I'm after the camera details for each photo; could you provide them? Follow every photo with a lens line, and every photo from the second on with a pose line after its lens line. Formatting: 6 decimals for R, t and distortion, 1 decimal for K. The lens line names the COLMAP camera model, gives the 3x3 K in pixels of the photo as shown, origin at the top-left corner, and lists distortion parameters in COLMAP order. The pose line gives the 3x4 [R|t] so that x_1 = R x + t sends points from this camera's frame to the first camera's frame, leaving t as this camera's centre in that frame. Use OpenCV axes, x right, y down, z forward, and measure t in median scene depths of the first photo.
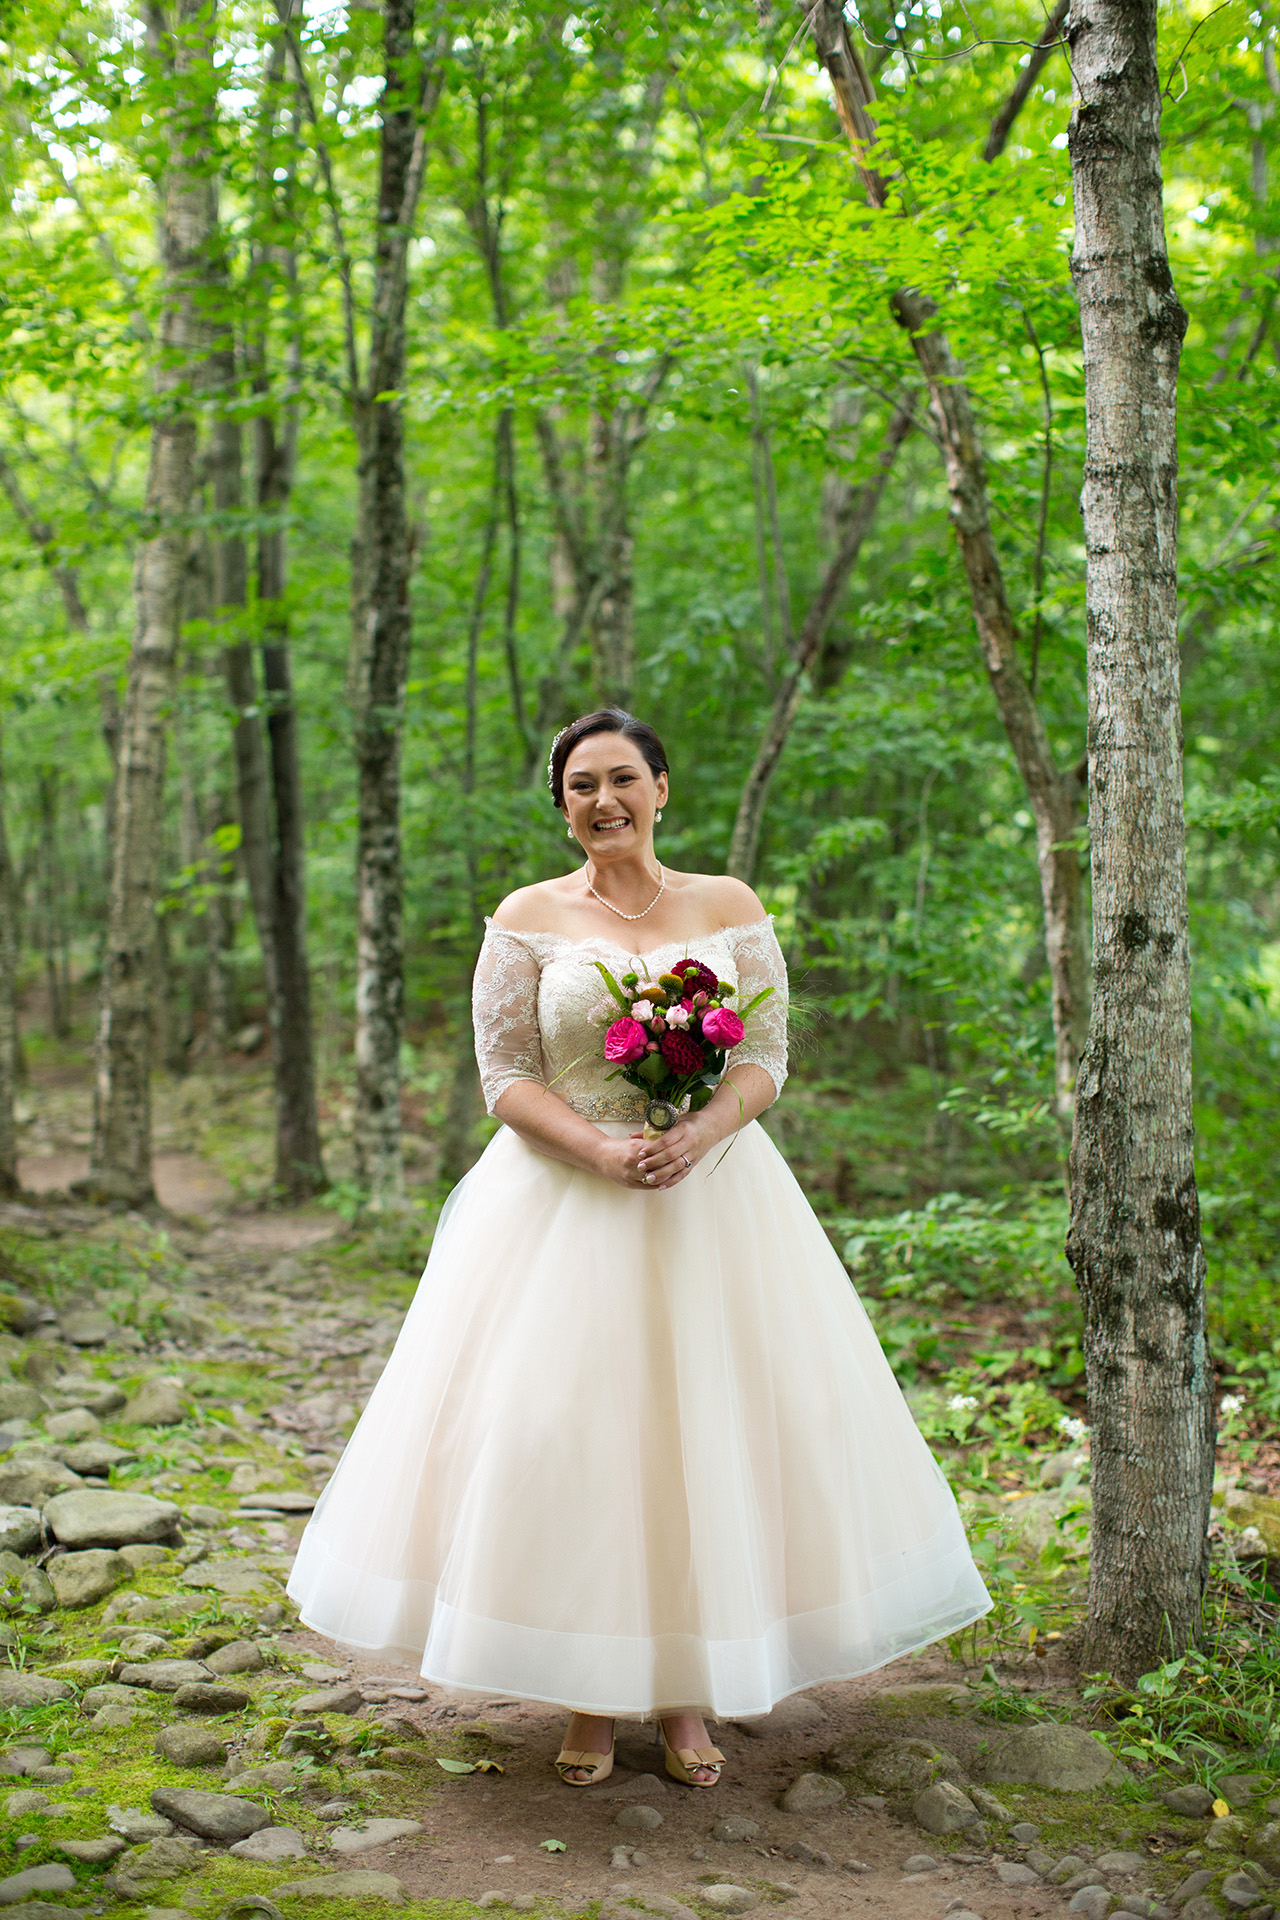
lens RADIAL K [[2831.2, 0, 640.6], [0, 2831.2, 962.6], [0, 0, 1]] dist [-0.054388, 0.000000]
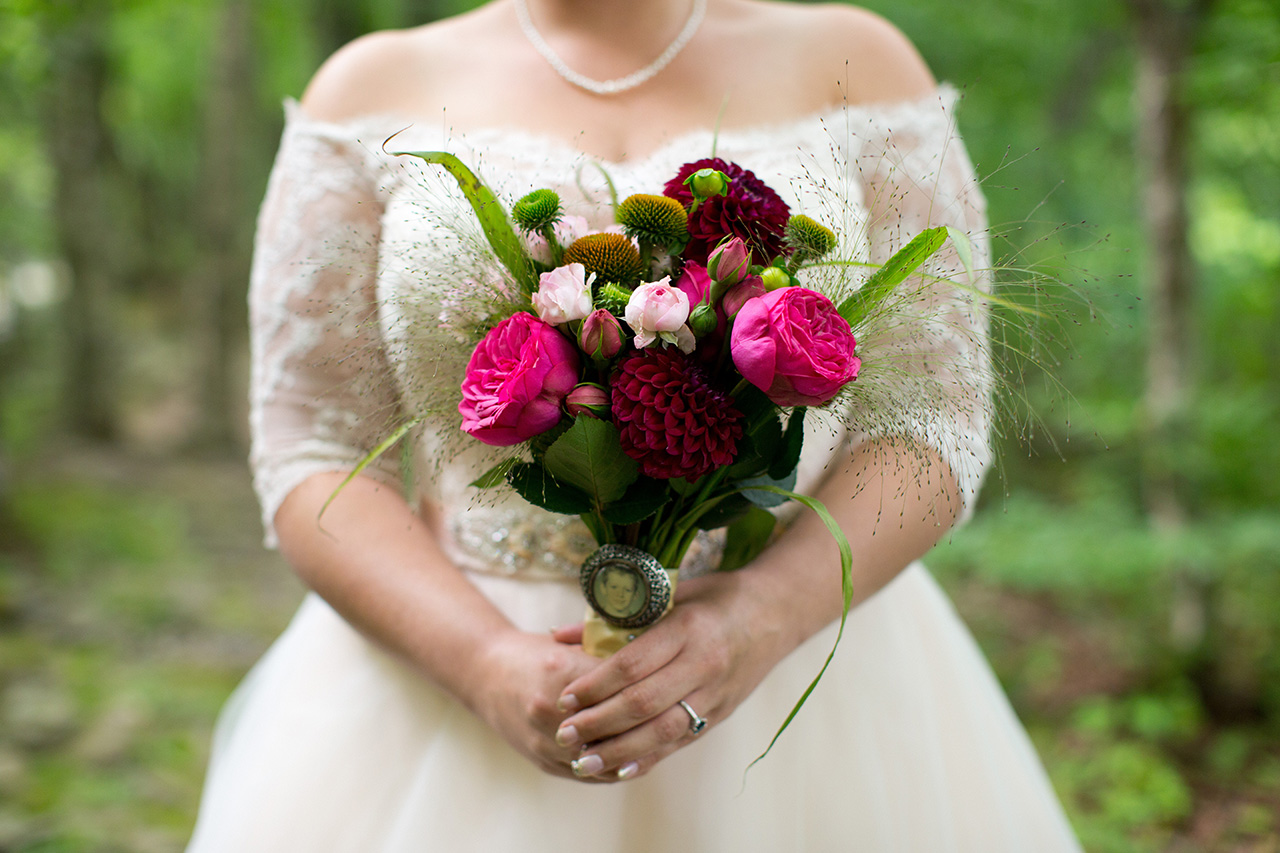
lens RADIAL K [[1887.5, 0, 642.4], [0, 1887.5, 421.1], [0, 0, 1]] dist [-0.054388, 0.000000]
pose [[0.990979, 0.018855, -0.132687, 0.040891], [-0.012416, 0.998712, 0.049191, 0.020911], [0.133444, -0.047100, 0.989937, 0.764120]]
